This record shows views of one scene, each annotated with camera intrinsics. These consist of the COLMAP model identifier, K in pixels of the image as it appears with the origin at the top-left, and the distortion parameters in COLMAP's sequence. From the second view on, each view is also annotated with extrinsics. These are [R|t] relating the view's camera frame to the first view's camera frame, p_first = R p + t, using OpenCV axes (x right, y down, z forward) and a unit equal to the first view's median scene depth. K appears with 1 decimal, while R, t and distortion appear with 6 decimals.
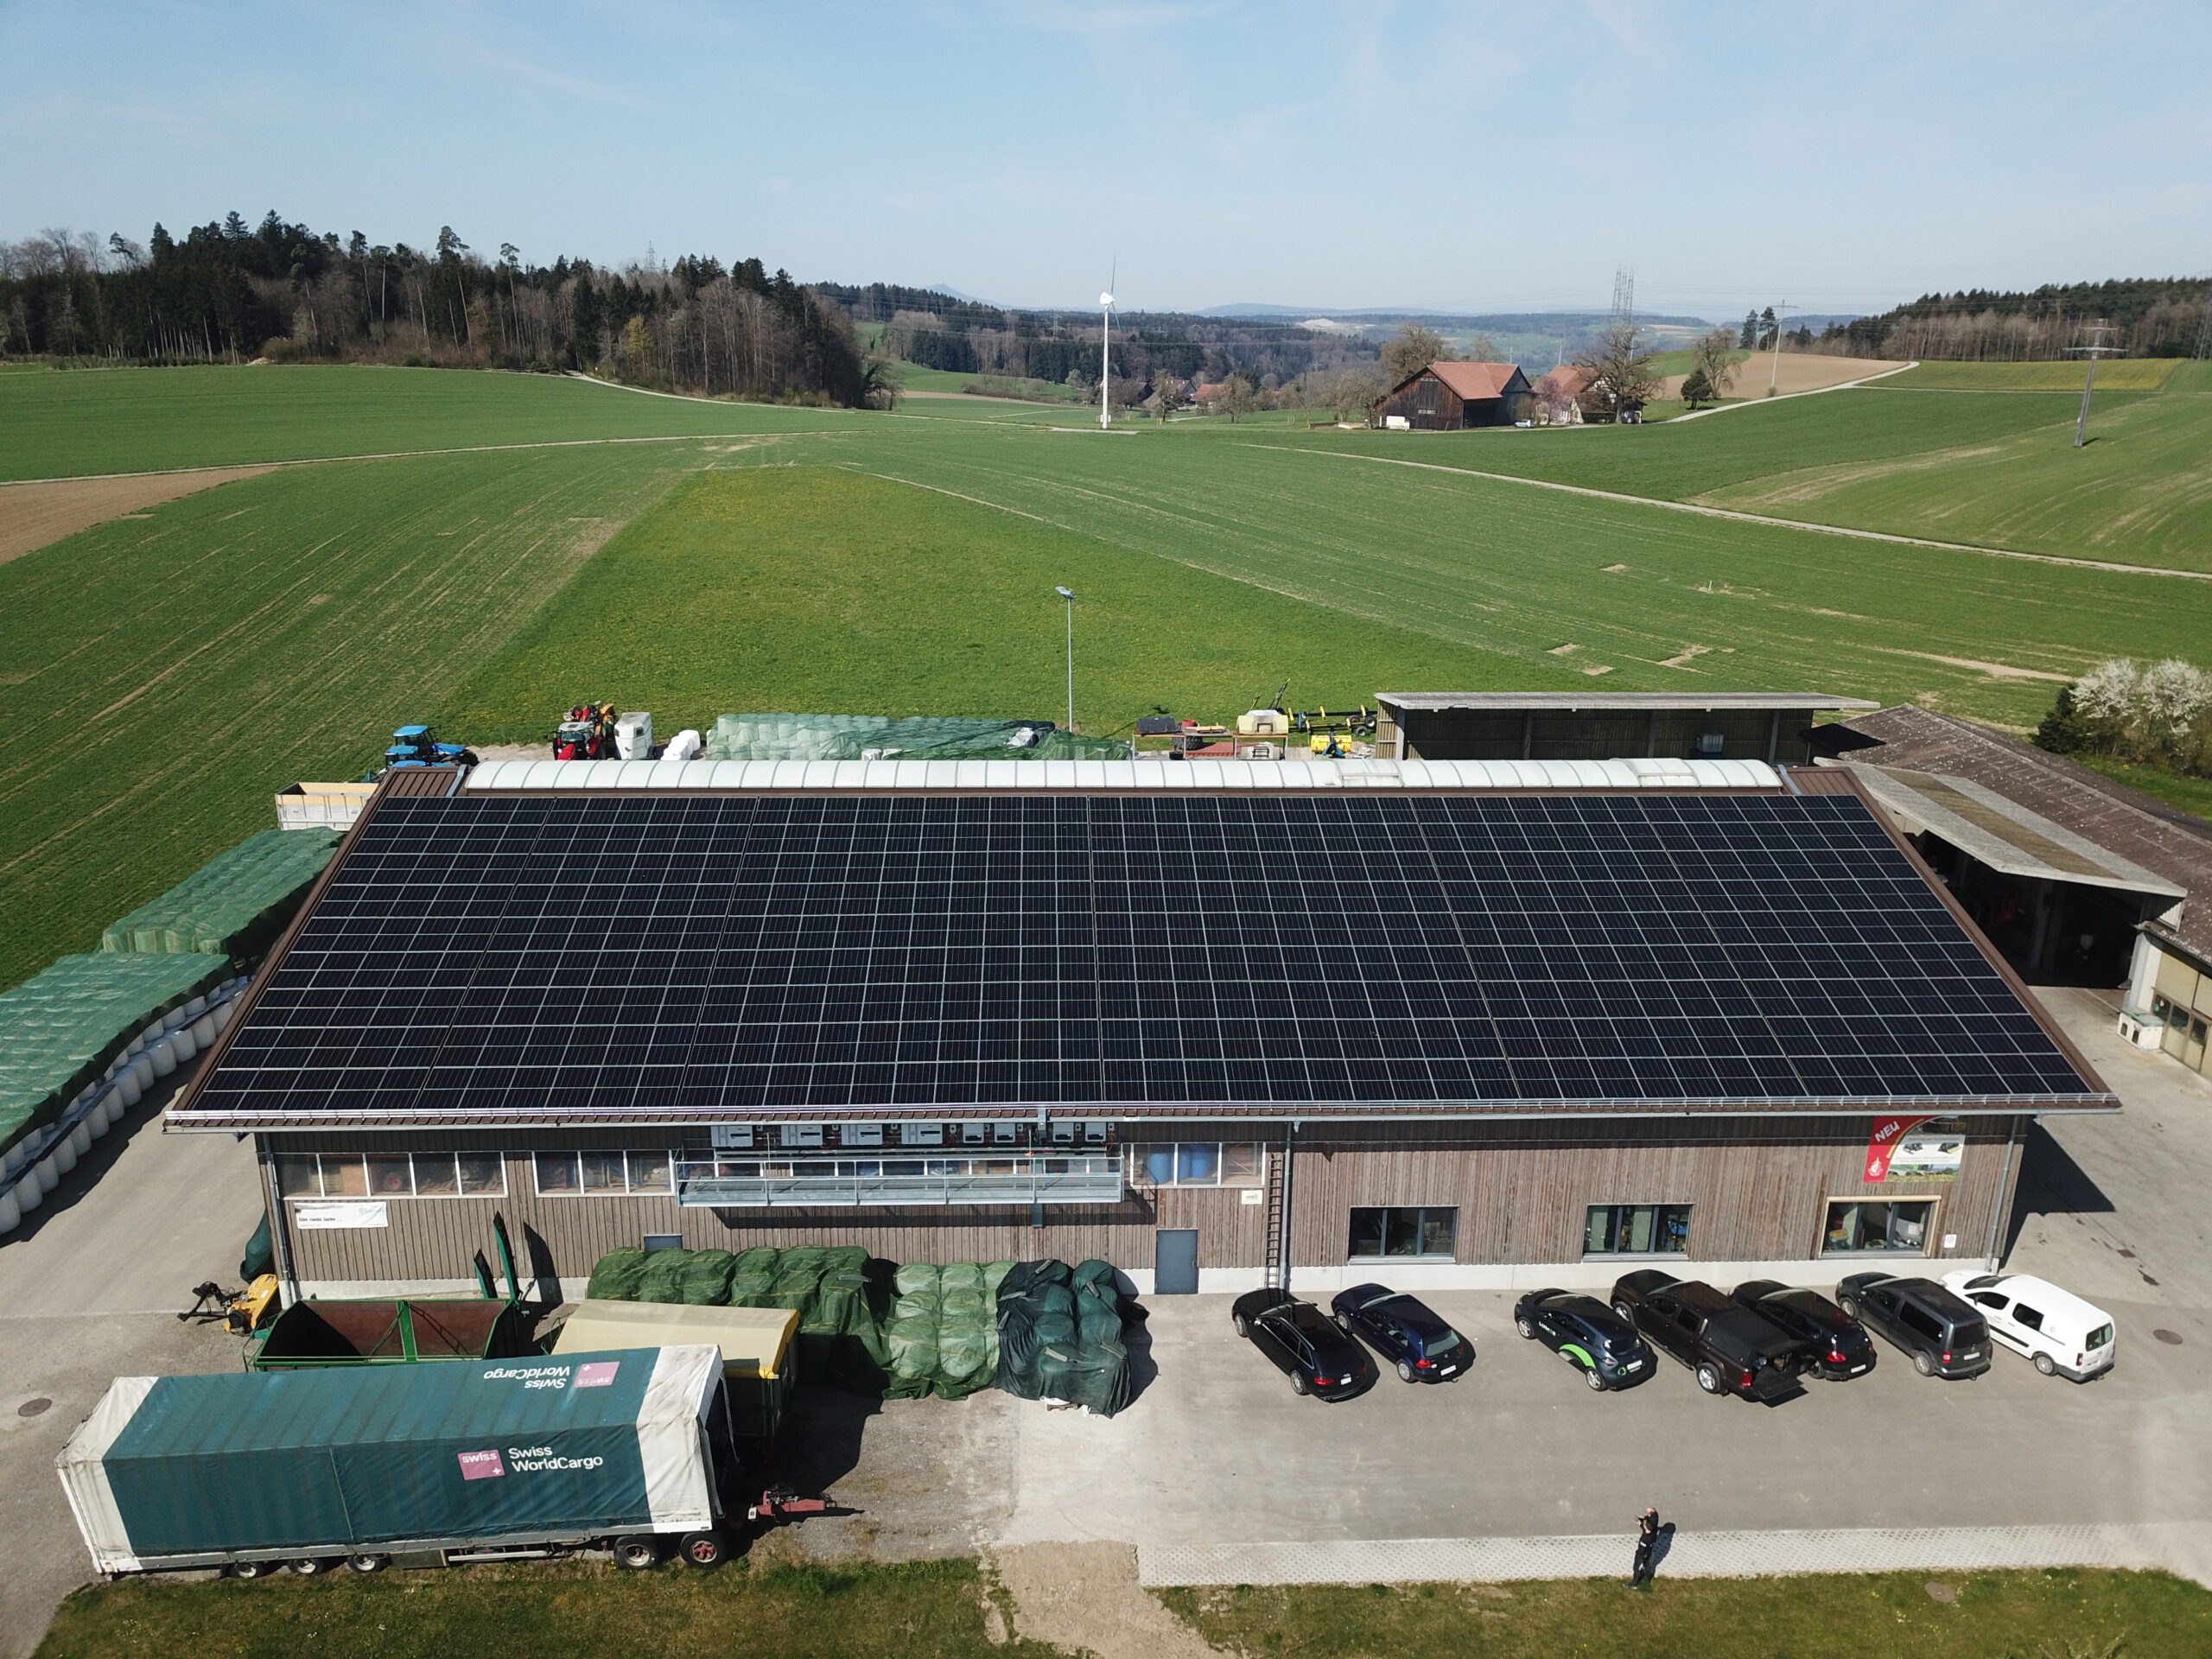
lens RADIAL K [[1669.9, 0, 1104.1], [0, 1669.9, 832.9], [0, 0, 1]] dist [0.012060, -0.007227]
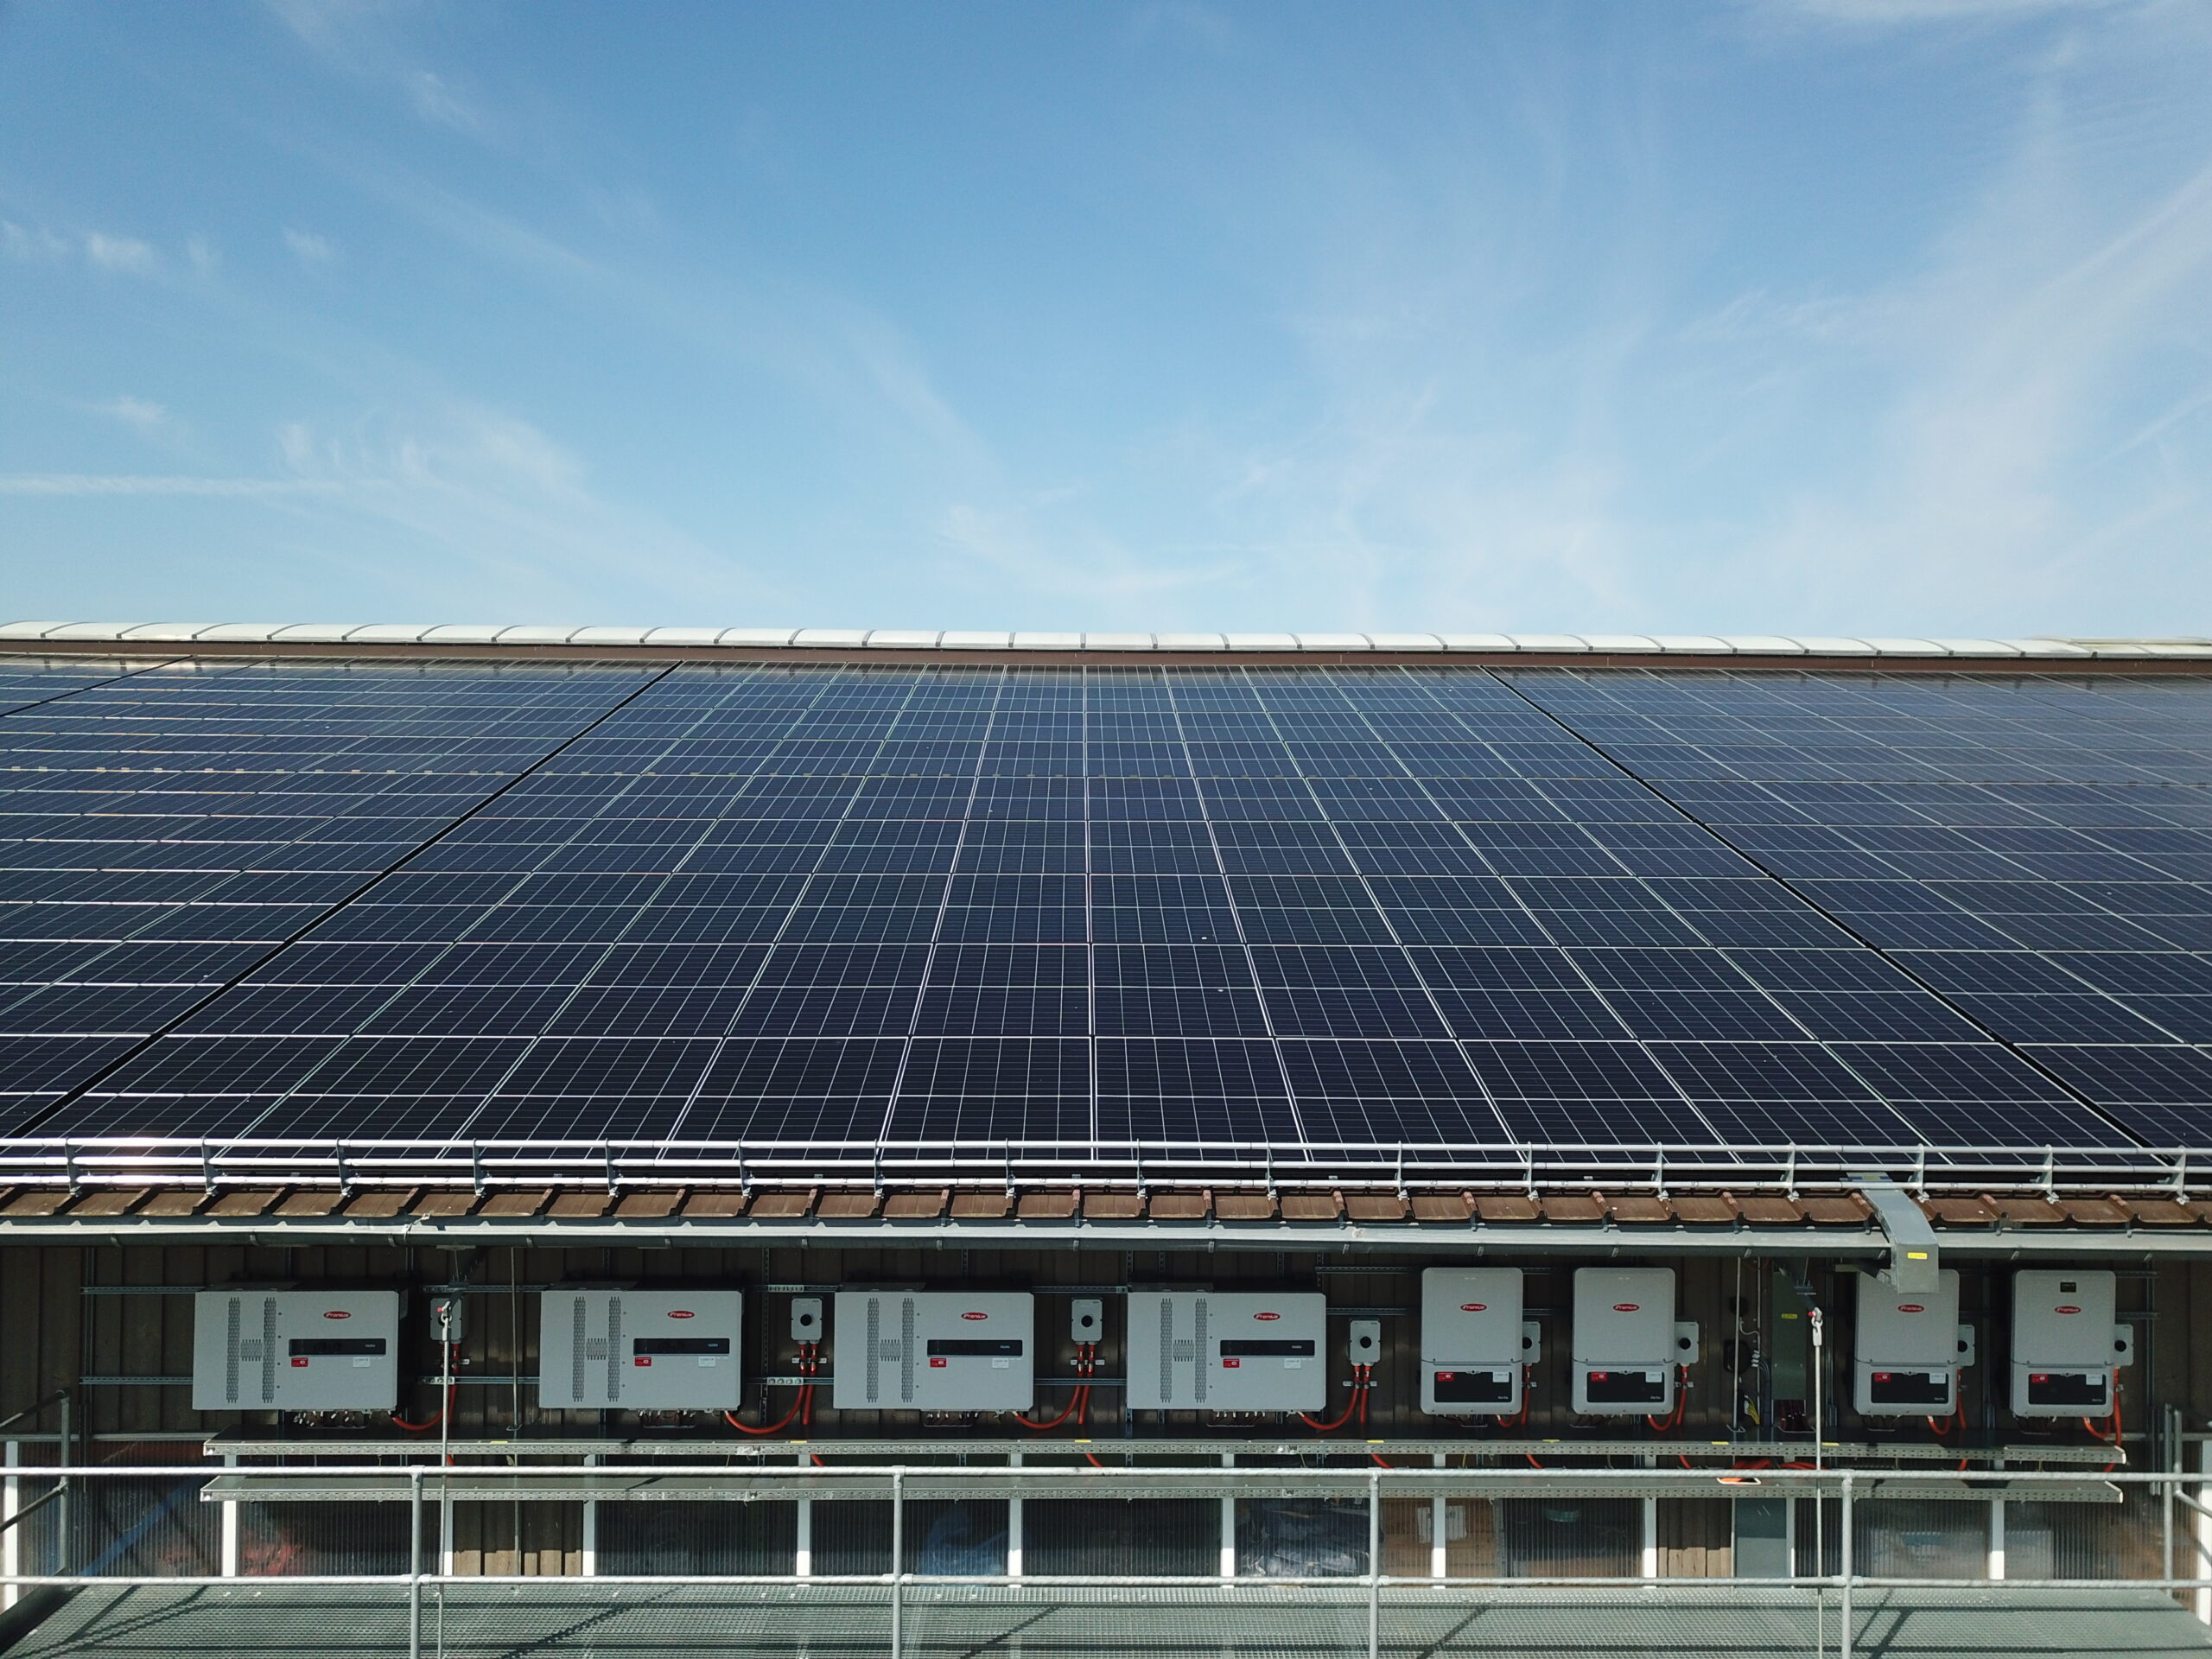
lens RADIAL K [[1669.9, 0, 1105.5], [0, 1669.9, 833.8], [0, 0, 1]] dist [0.012060, -0.007227]
pose [[0.999479, 0.000522, -0.032258, -0.116710], [-0.006864, 0.980422, -0.196786, 0.156973], [0.031524, 0.196905, 0.979916, 0.783638]]
